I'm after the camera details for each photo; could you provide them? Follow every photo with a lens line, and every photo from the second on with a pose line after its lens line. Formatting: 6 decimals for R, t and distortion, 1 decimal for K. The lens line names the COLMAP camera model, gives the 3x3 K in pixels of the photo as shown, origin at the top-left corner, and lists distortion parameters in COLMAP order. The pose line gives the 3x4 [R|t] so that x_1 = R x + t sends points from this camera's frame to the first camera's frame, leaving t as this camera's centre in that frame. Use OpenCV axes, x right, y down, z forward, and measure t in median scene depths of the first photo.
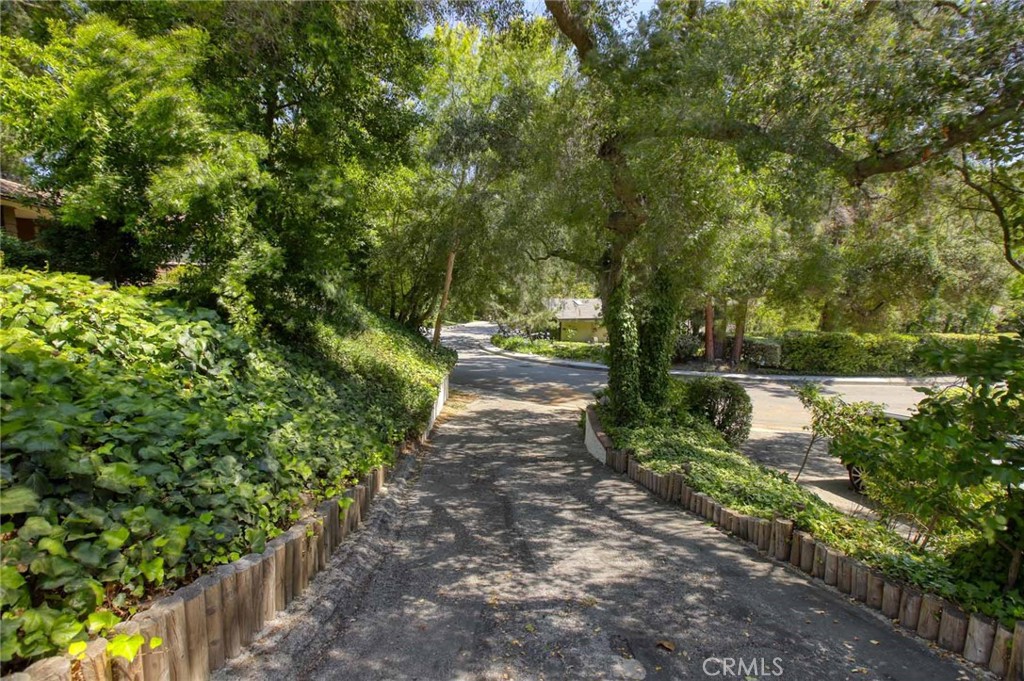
lens RADIAL K [[490.5, 0, 514.9], [0, 490.5, 335.9], [0, 0, 1]] dist [0.004132, 0.009210]
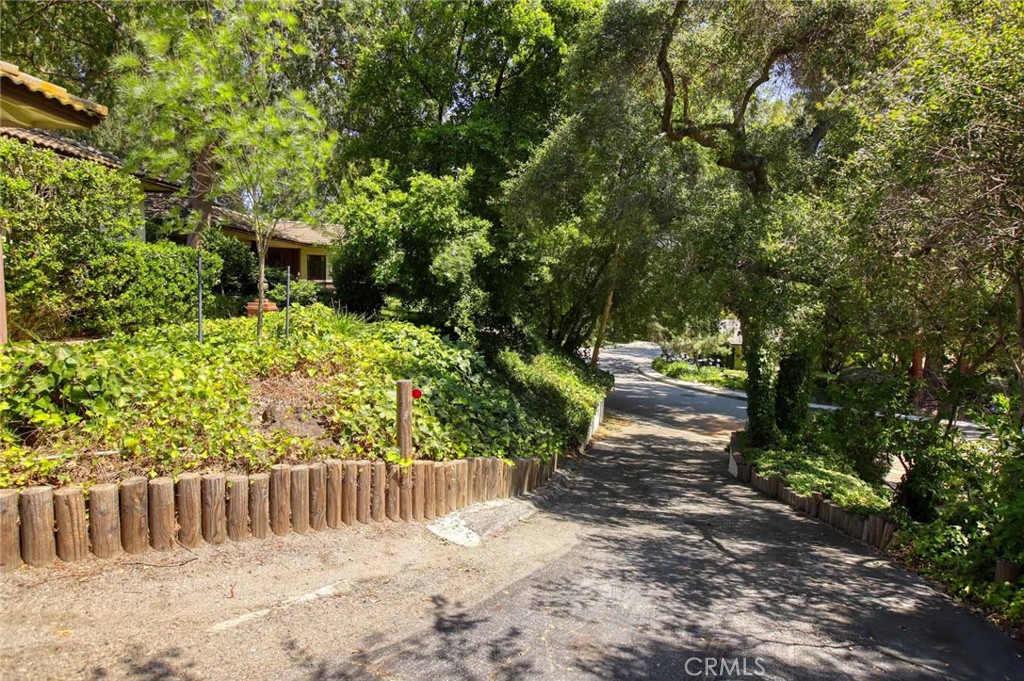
lens RADIAL K [[601.6, 0, 511.2], [0, 601.6, 335.6], [0, 0, 1]] dist [0.001182, -0.000081]
pose [[0.958195, 0.034284, -0.284053, 0.033942], [-0.043535, 0.998705, -0.026318, -0.009255], [0.282783, 0.037584, 0.958447, -0.302775]]
